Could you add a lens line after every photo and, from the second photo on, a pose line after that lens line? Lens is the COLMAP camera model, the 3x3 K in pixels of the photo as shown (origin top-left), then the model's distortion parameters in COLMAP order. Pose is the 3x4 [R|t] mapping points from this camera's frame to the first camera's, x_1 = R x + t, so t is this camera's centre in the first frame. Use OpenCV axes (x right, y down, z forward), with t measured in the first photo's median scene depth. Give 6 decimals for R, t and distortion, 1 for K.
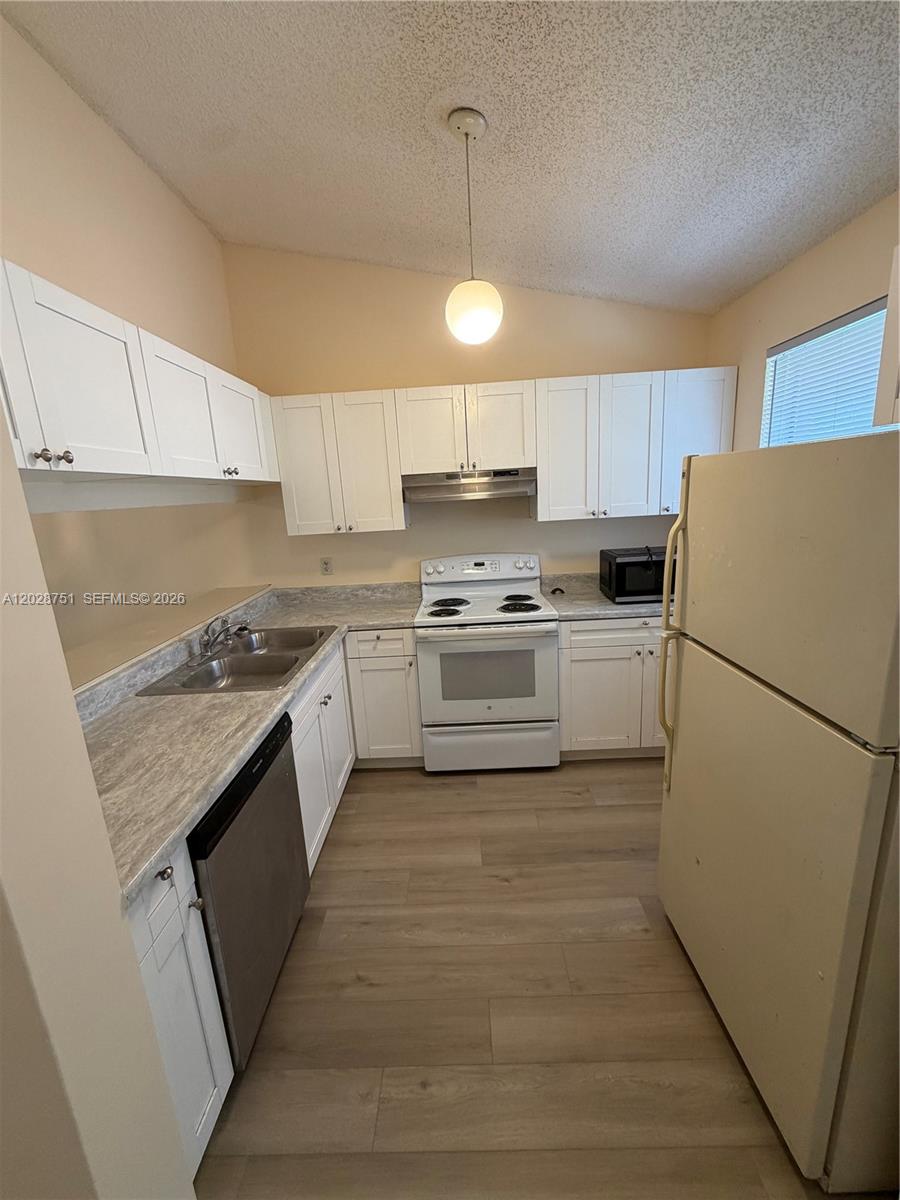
lens RADIAL K [[477.3, 0, 448.7], [0, 477.3, 599.4], [0, 0, 1]] dist [0.000096, -0.000463]
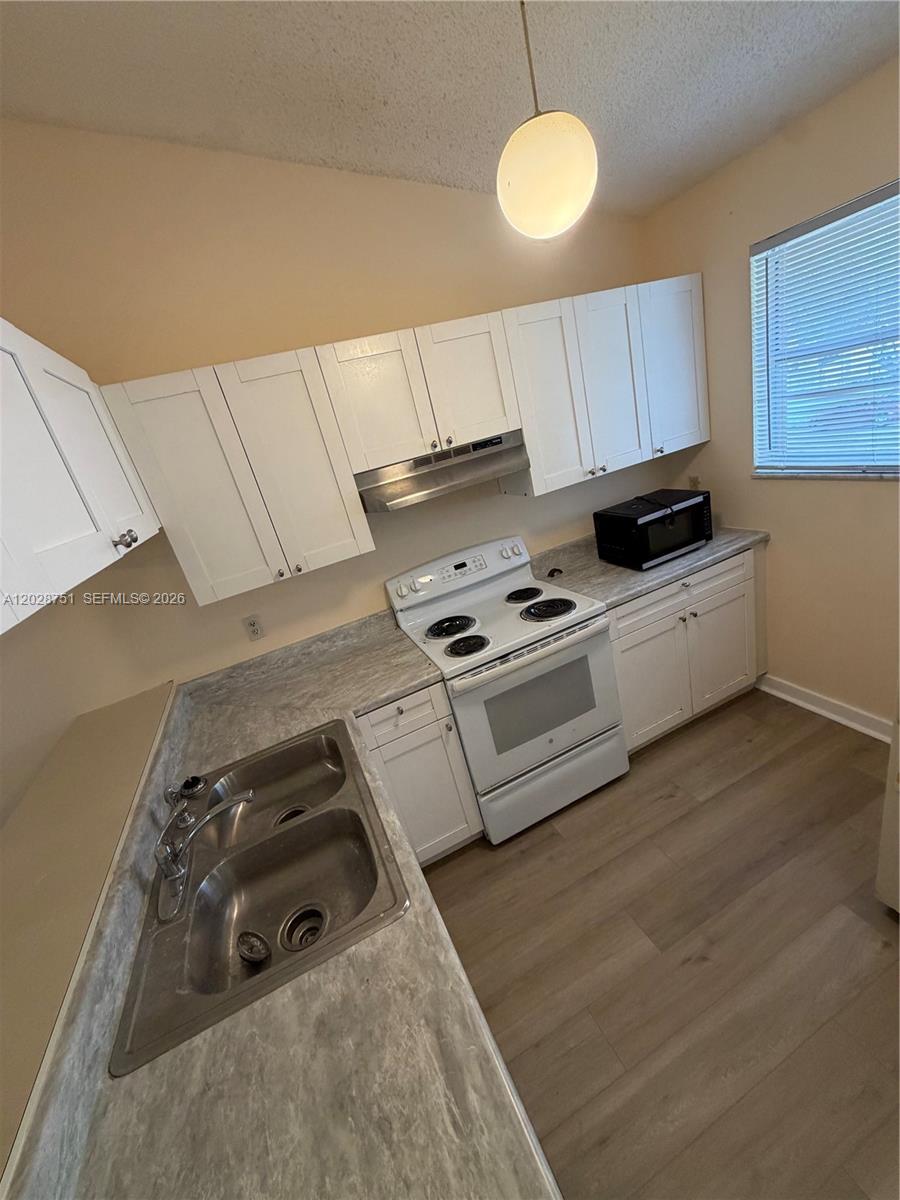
lens RADIAL K [[477.3, 0, 449.0], [0, 477.3, 598.6], [0, 0, 1]] dist [0.000096, -0.000463]
pose [[0.900356, -0.290359, 0.324115, -0.257354], [0.266961, 0.956758, 0.115524, -0.137096], [-0.343643, -0.017487, 0.938938, 0.317336]]
